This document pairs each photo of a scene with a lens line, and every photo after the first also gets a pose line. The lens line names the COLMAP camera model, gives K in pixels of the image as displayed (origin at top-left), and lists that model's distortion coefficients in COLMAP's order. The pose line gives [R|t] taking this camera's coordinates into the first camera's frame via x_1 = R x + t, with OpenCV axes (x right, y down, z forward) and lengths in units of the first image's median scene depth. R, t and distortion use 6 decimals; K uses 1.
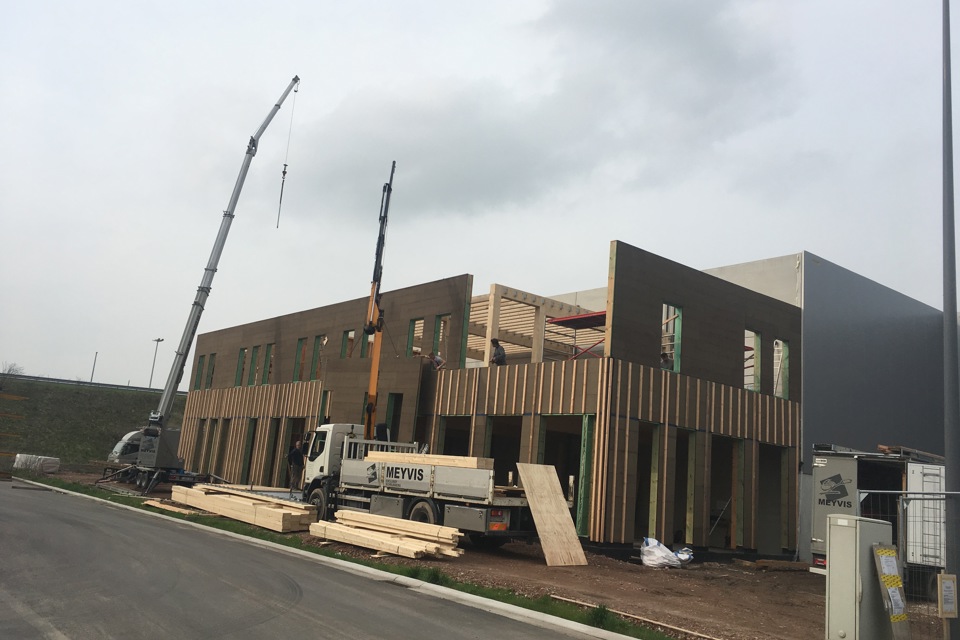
lens RADIAL K [[806.5, 0, 479.2], [0, 806.5, 320.5], [0, 0, 1]] dist [0.031487, 0.005446]
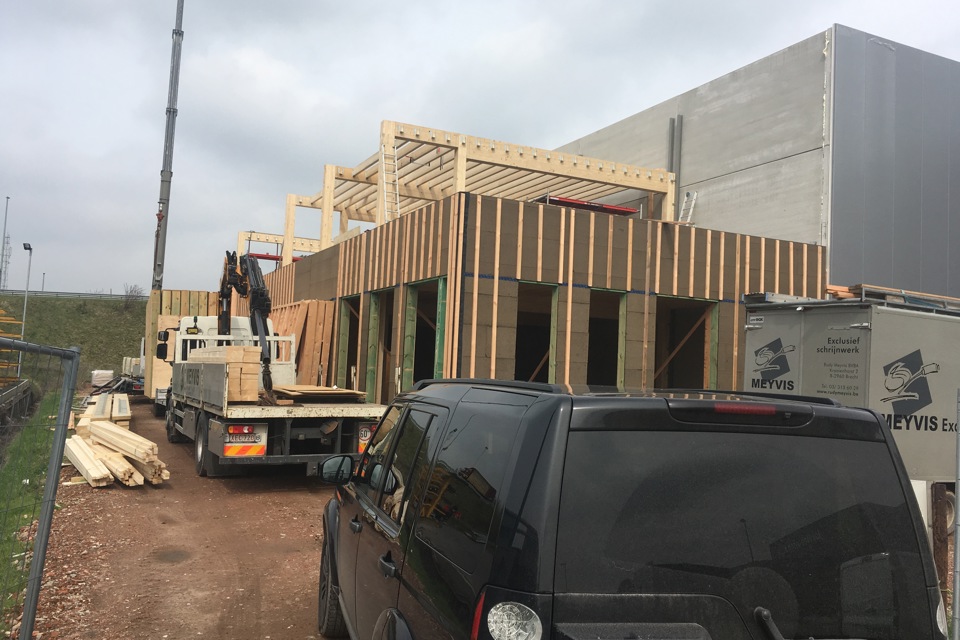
lens RADIAL K [[806.5, 0, 480.8], [0, 806.5, 315.2], [0, 0, 1]] dist [0.031487, 0.005446]
pose [[0.973696, -0.060197, -0.219755, 0.308931], [0.084030, 0.991355, 0.100765, 0.077724], [0.211790, -0.116580, 0.970337, 0.305297]]
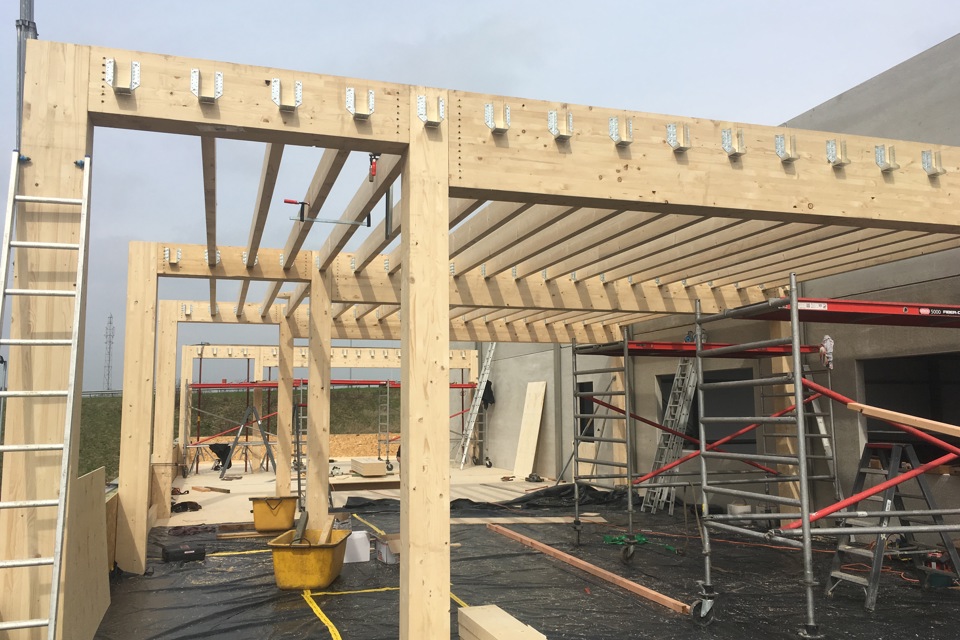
lens RADIAL K [[806.5, 0, 481.4], [0, 806.5, 321.6], [0, 0, 1]] dist [0.031487, 0.005446]
pose [[0.929036, -0.136214, -0.344003, 0.177085], [0.159888, 0.986272, 0.041271, 0.019164], [0.333659, -0.093344, 0.938061, 1.021314]]
